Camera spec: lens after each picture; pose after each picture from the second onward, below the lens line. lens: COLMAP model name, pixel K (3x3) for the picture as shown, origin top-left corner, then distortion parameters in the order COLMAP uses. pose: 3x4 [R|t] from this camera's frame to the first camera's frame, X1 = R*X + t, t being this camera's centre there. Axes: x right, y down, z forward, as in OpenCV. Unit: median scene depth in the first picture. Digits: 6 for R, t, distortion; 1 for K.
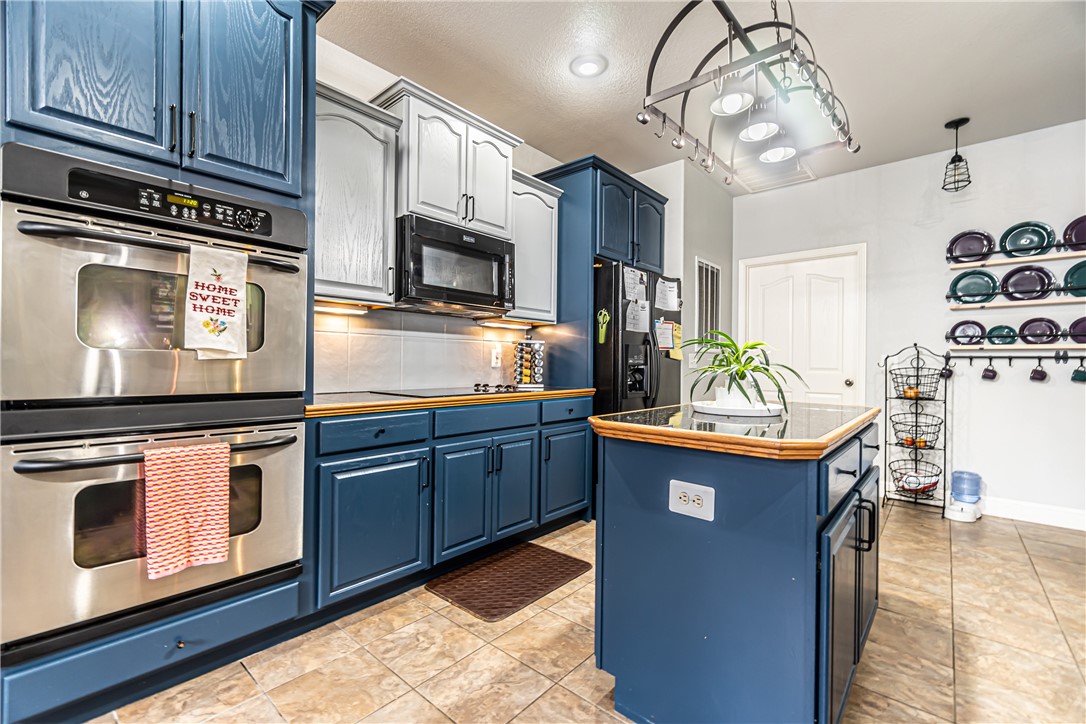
lens RADIAL K [[466.3, 0, 537.8], [0, 466.3, 363.3], [0, 0, 1]] dist [-0.000937, -0.000163]
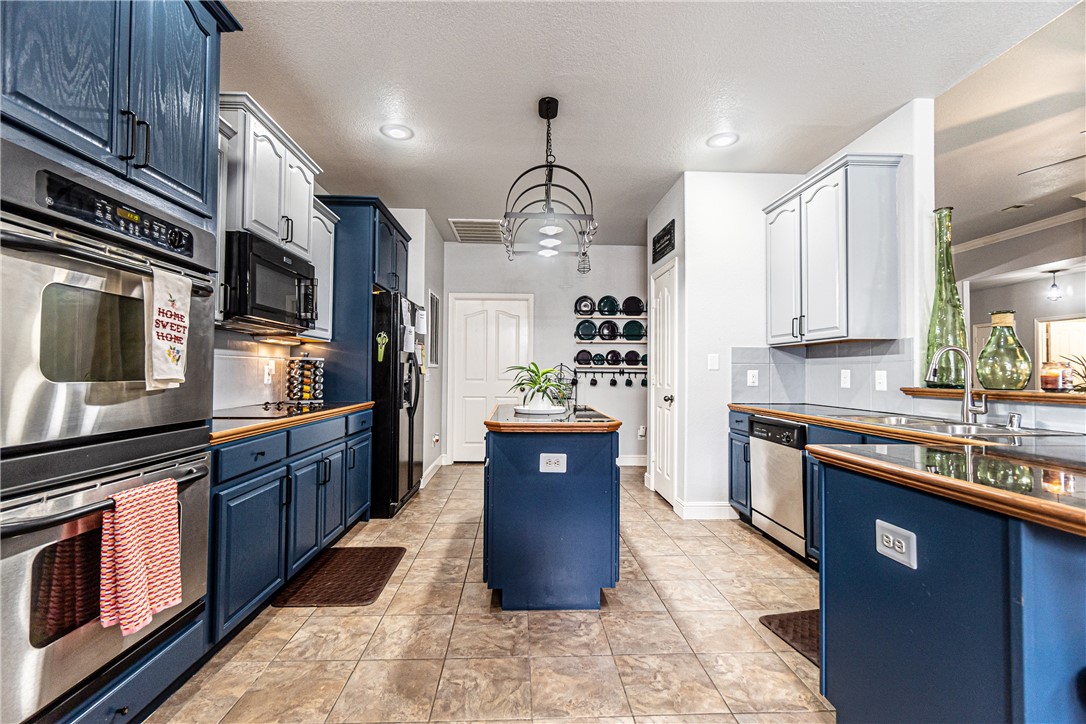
lens RADIAL K [[466.3, 0, 537.8], [0, 466.3, 363.3], [0, 0, 1]] dist [-0.000937, -0.000163]
pose [[0.721306, 0.010102, 0.692543, -0.500662], [-0.000966, 0.999907, -0.013578, -0.031143], [-0.692616, 0.009125, 0.721249, -0.121460]]
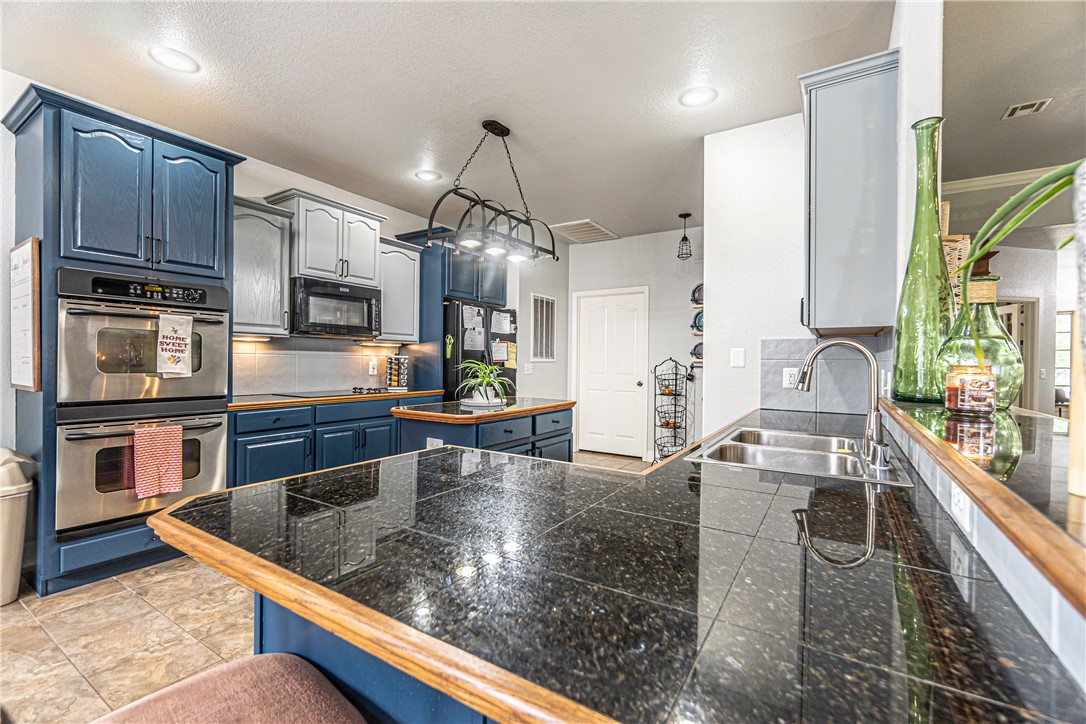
lens RADIAL K [[466.3, 0, 537.8], [0, 466.3, 363.3], [0, 0, 1]] dist [-0.000937, -0.000163]
pose [[0.988182, 0.000969, 0.153280, 0.251244], [-0.001923, 0.999980, 0.006074, -0.048472], [-0.153271, -0.006297, 0.988164, -0.598645]]
